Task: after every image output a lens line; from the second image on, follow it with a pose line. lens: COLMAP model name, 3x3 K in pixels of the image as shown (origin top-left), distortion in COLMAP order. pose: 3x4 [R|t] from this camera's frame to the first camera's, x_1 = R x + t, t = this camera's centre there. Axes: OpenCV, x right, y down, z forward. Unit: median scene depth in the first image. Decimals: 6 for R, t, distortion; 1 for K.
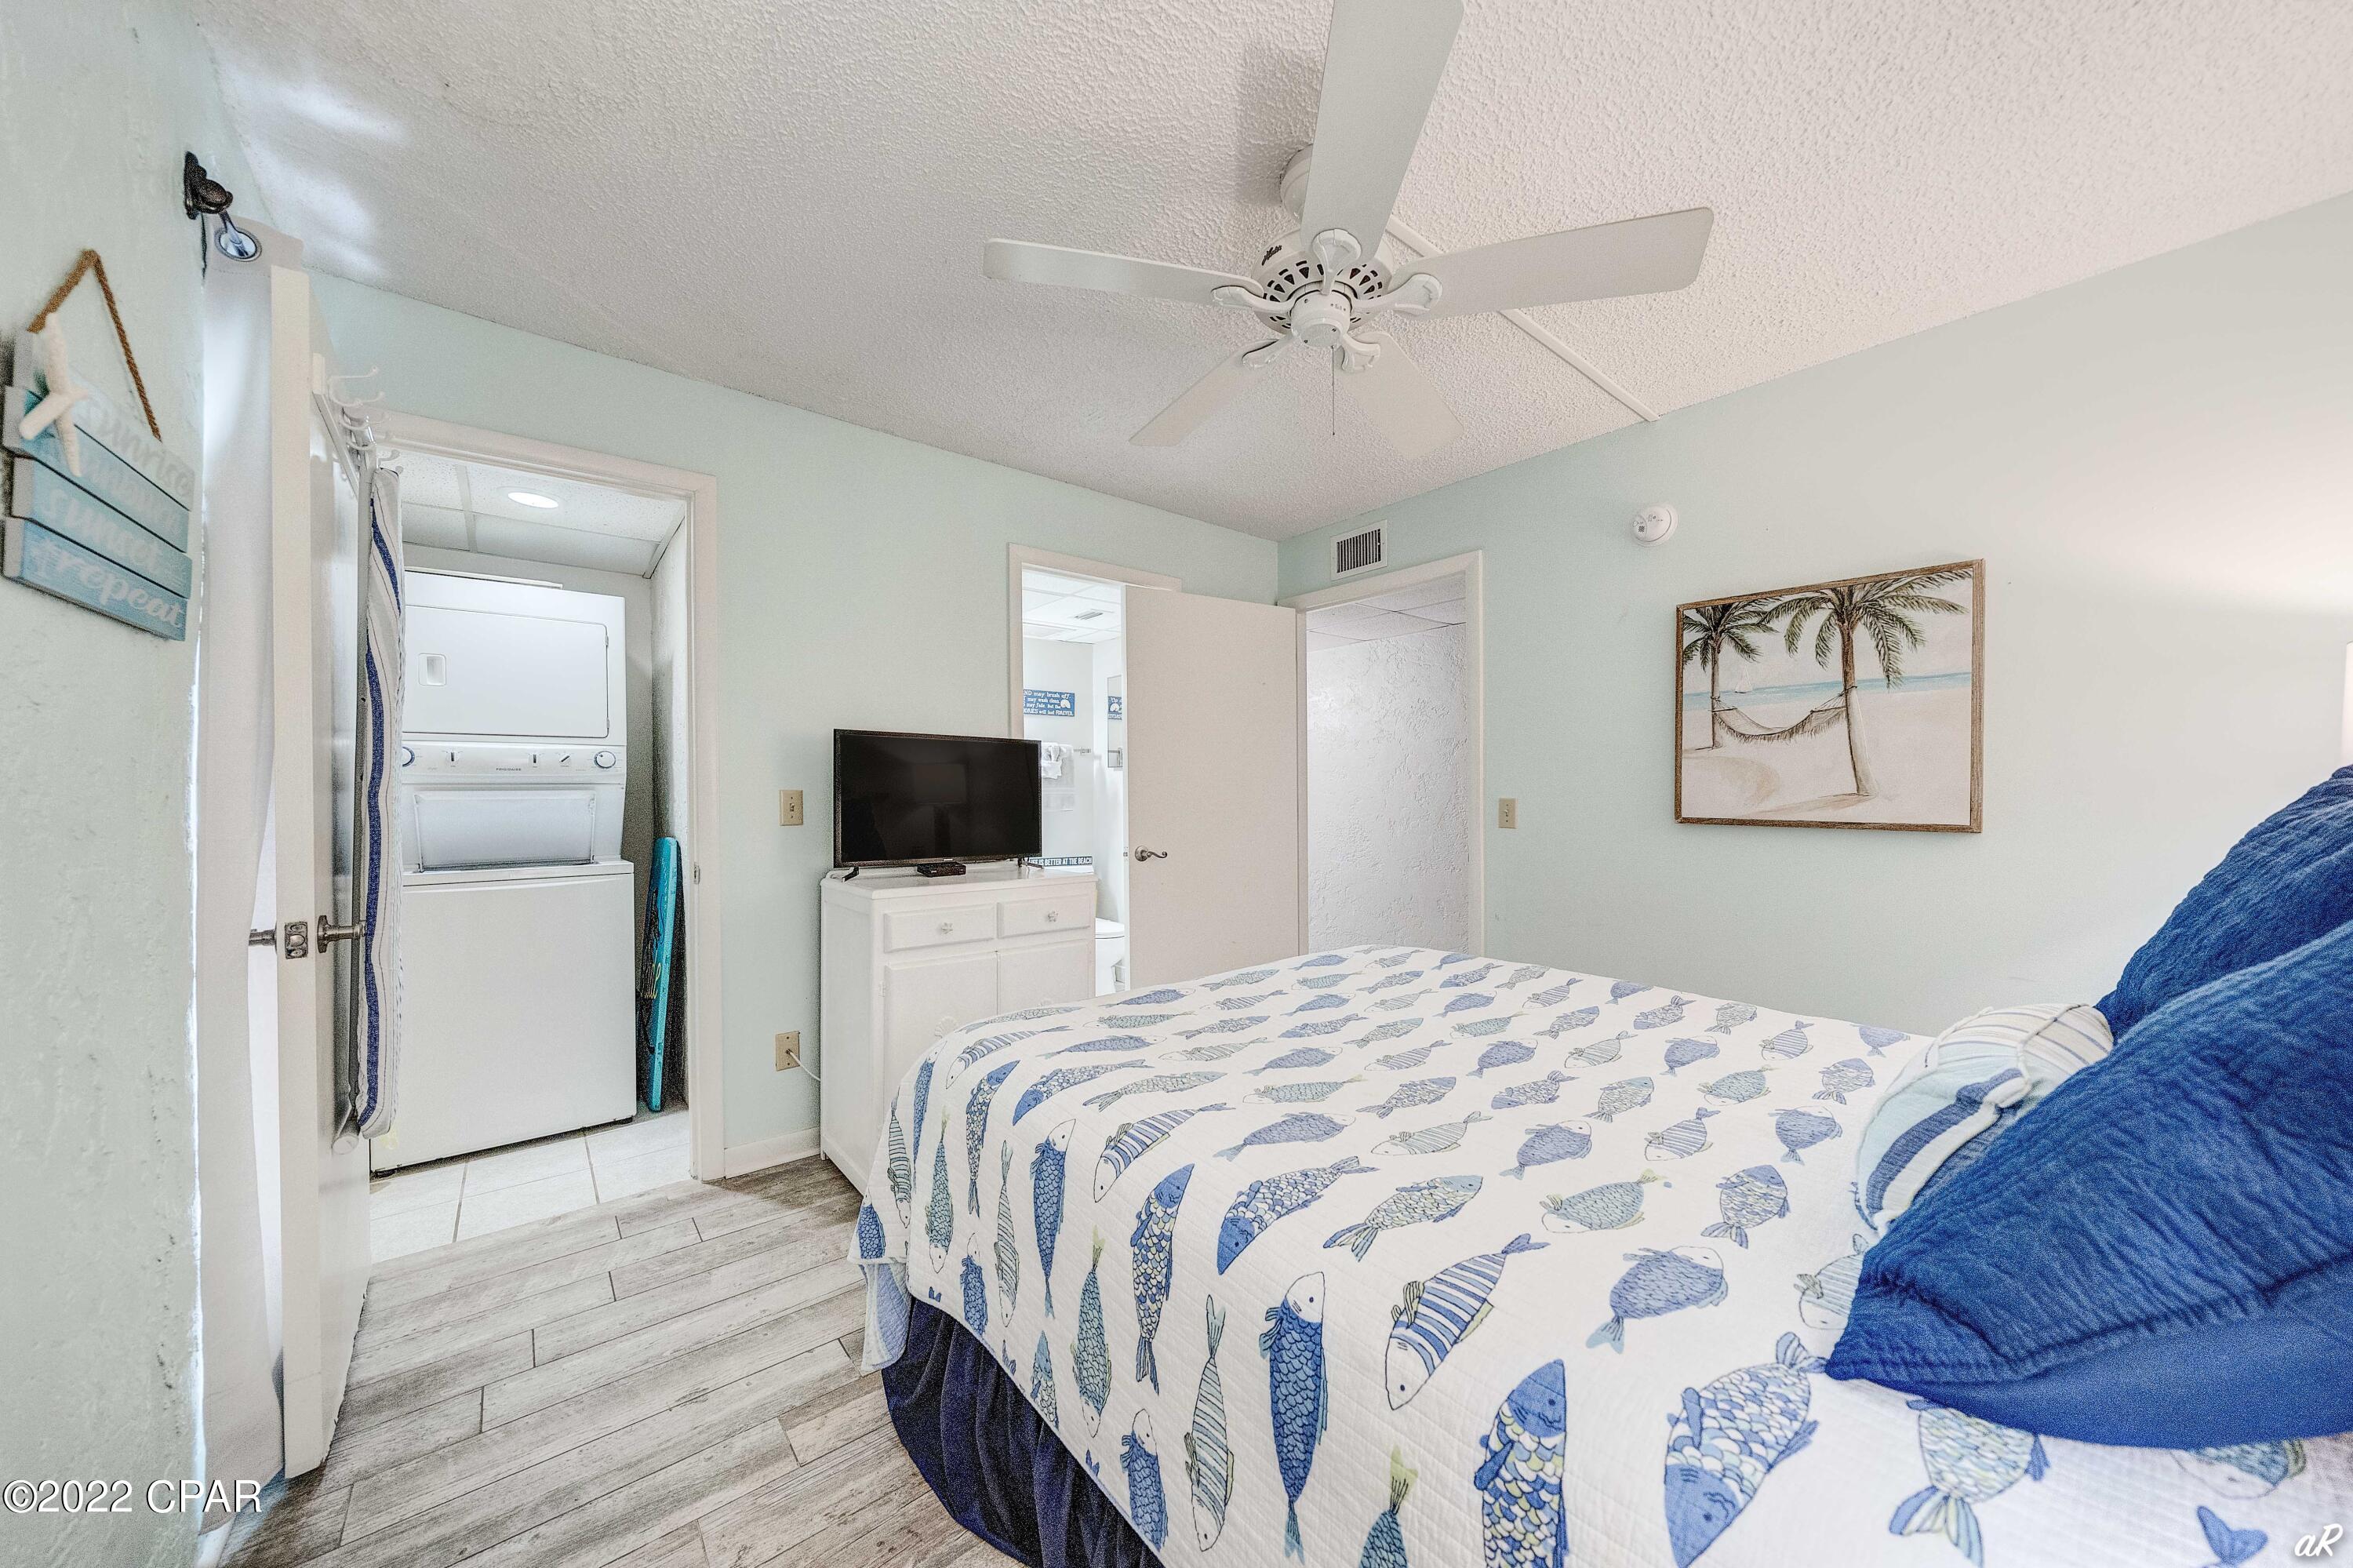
lens RADIAL K [[805.4, 0, 1157.2], [0, 805.4, 786.6], [0, 0, 1]] dist [-0.009424, -0.000224]
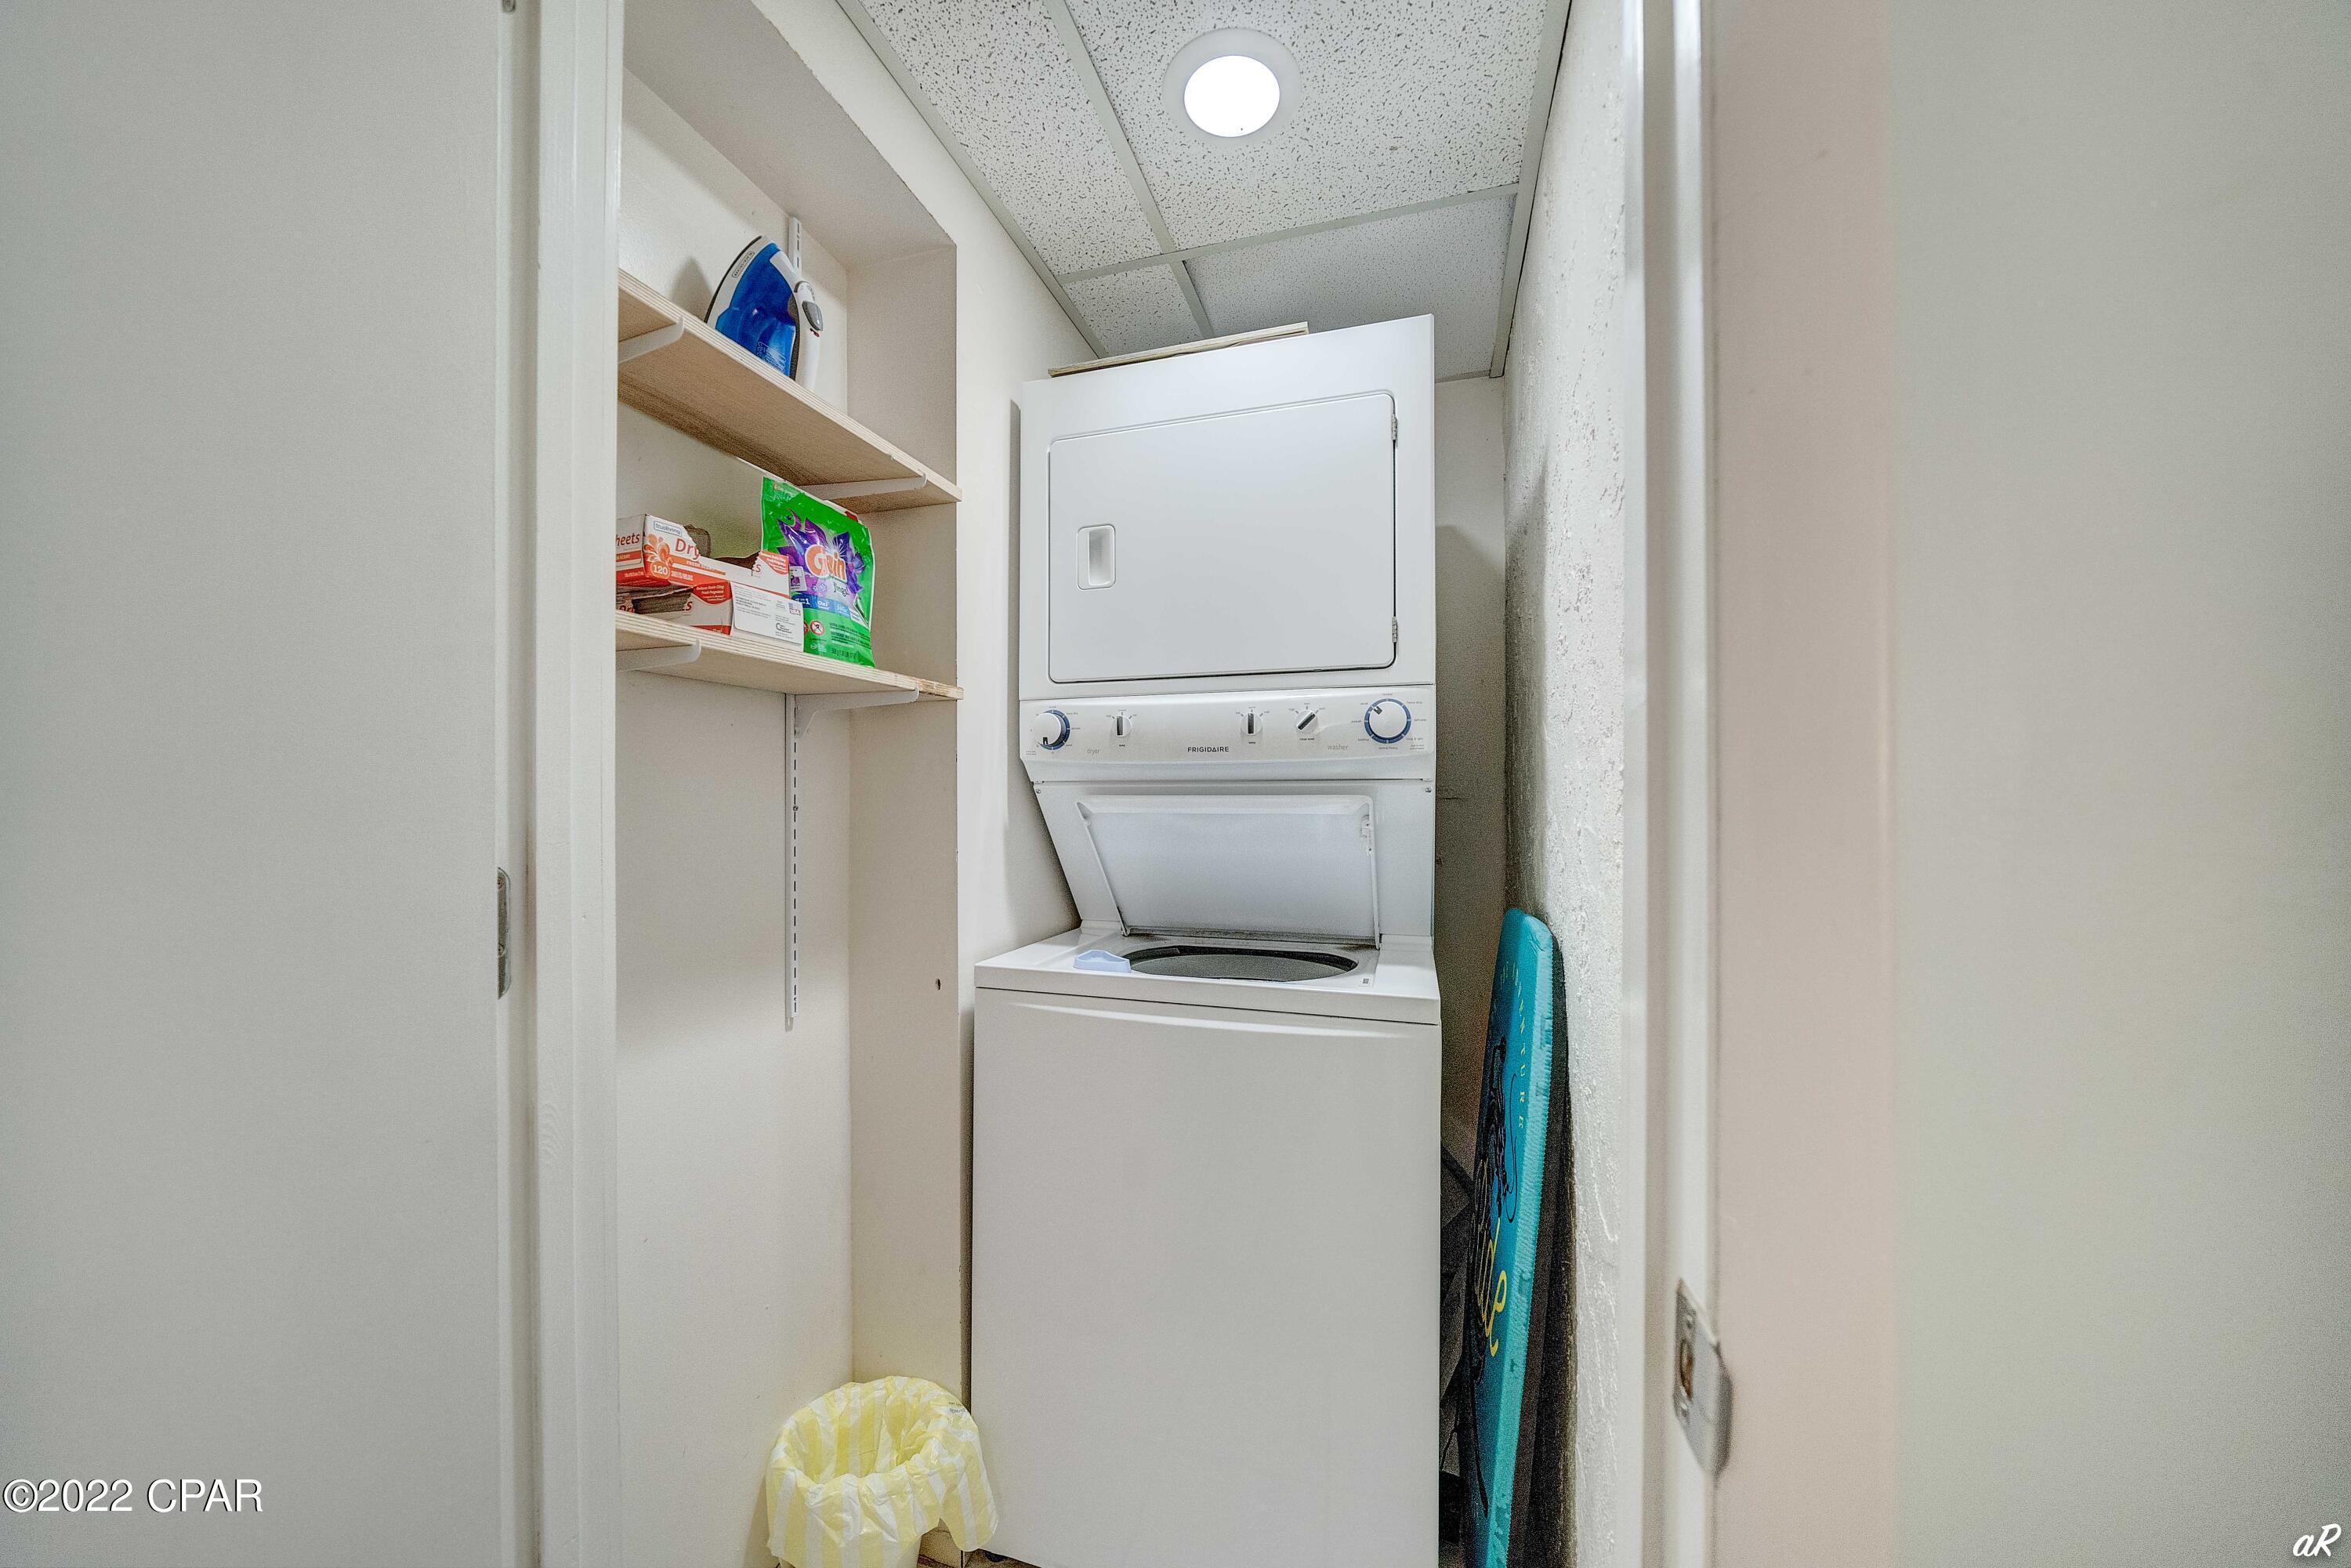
lens RADIAL K [[808.3, 0, 1162.2], [0, 808.3, 777.9], [0, 0, 1]] dist [-0.009818, 0.000223]
pose [[0.563129, 0.002917, -0.826364, -0.415194], [-0.006096, 0.999981, -0.000624, -0.004362], [0.826346, 0.005389, 0.563137, 0.674430]]
